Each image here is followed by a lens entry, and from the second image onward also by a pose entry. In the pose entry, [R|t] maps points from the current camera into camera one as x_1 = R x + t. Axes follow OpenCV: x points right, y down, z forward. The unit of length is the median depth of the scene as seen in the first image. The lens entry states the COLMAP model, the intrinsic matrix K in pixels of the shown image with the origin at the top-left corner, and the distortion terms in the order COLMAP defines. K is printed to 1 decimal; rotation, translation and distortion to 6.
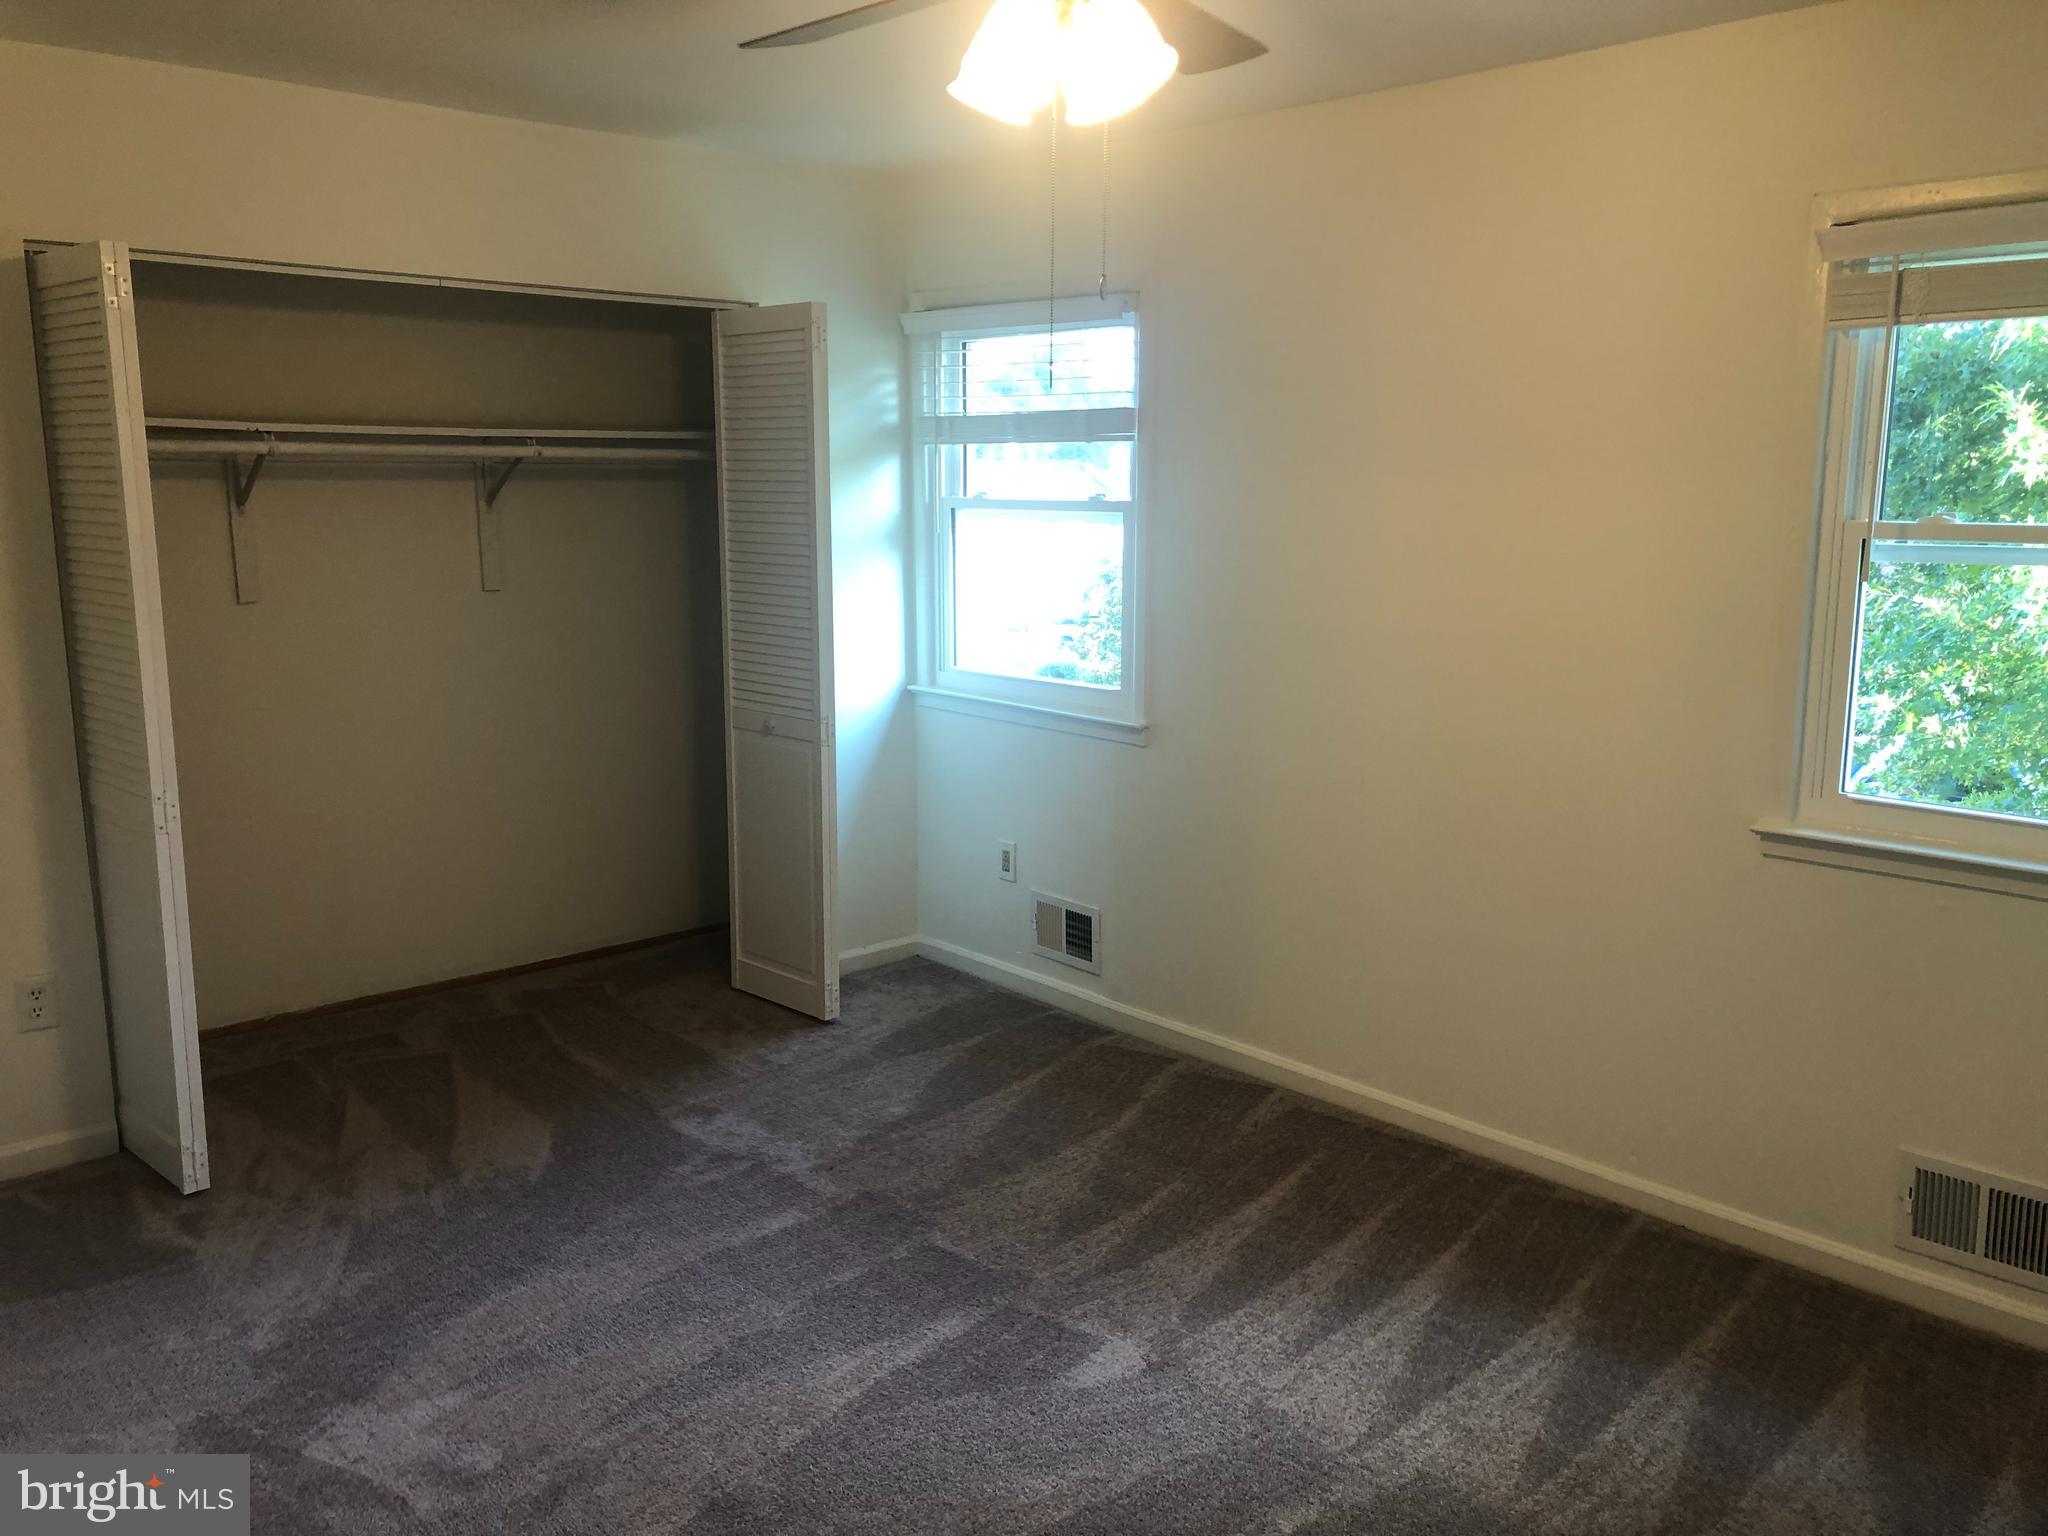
lens RADIAL K [[1701.4, 0, 1024.0], [0, 1701.4, 768.0], [0, 0, 1]] dist [0.091297, -0.172832]
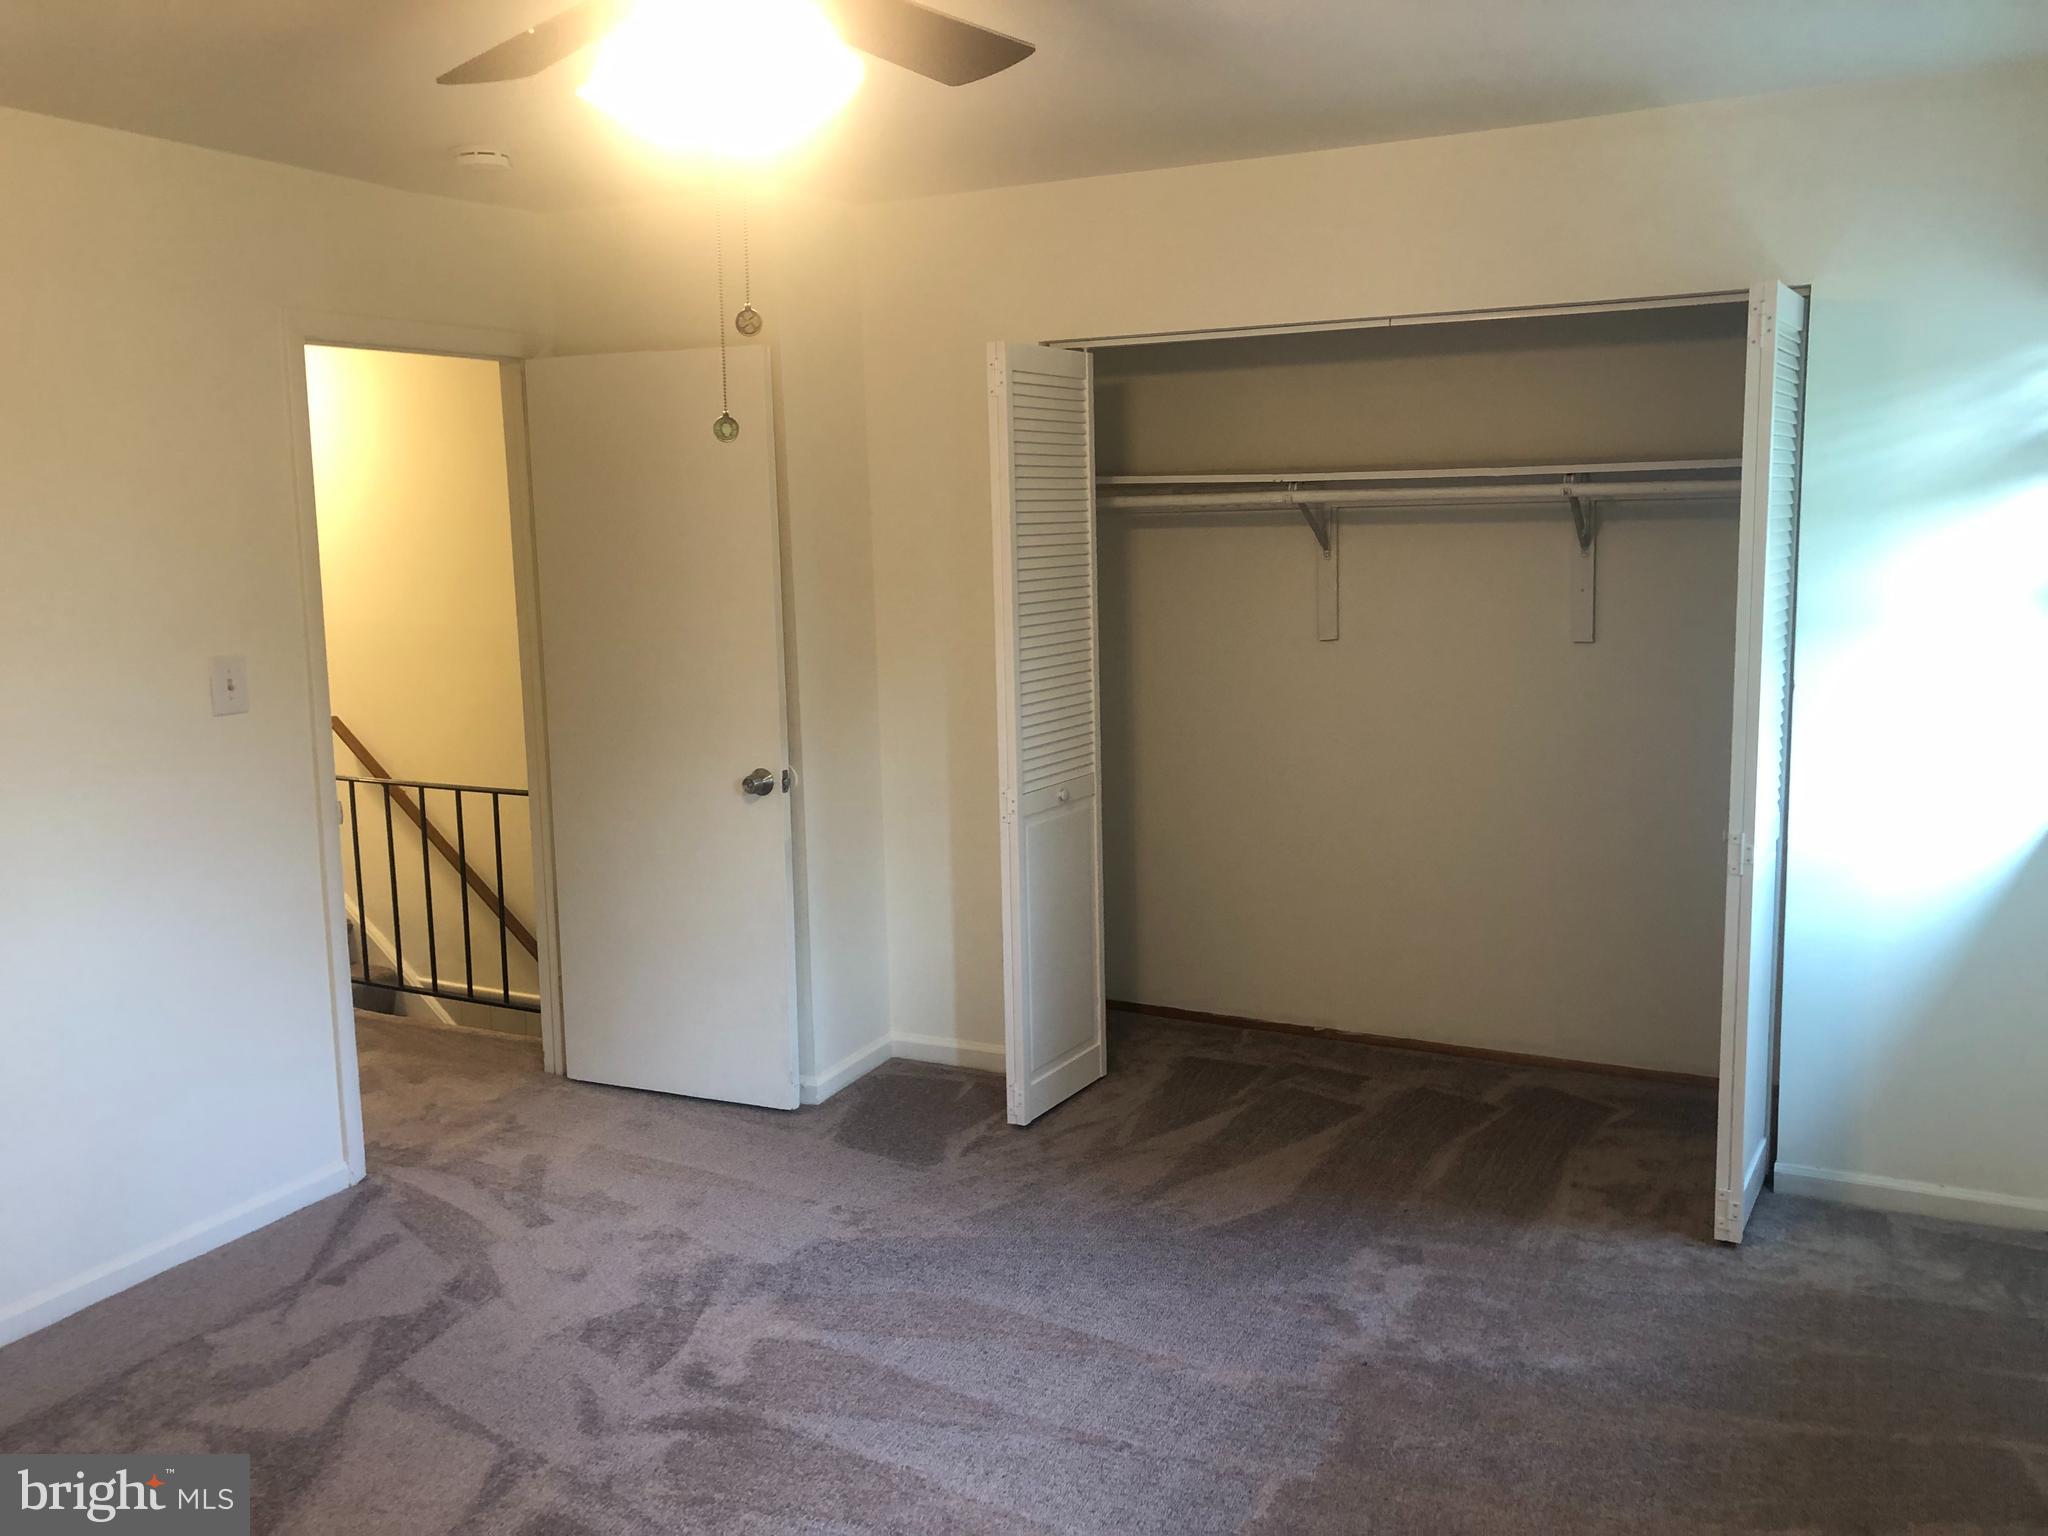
lens RADIAL K [[1701.4, 0, 1024.0], [0, 1701.4, 768.0], [0, 0, 1]] dist [0.091297, -0.172832]
pose [[0.339510, 0.129574, -0.931635, 0.508959], [-0.142623, 0.986105, 0.085175, -0.085446], [0.929727, 0.103955, 0.353273, 0.480571]]
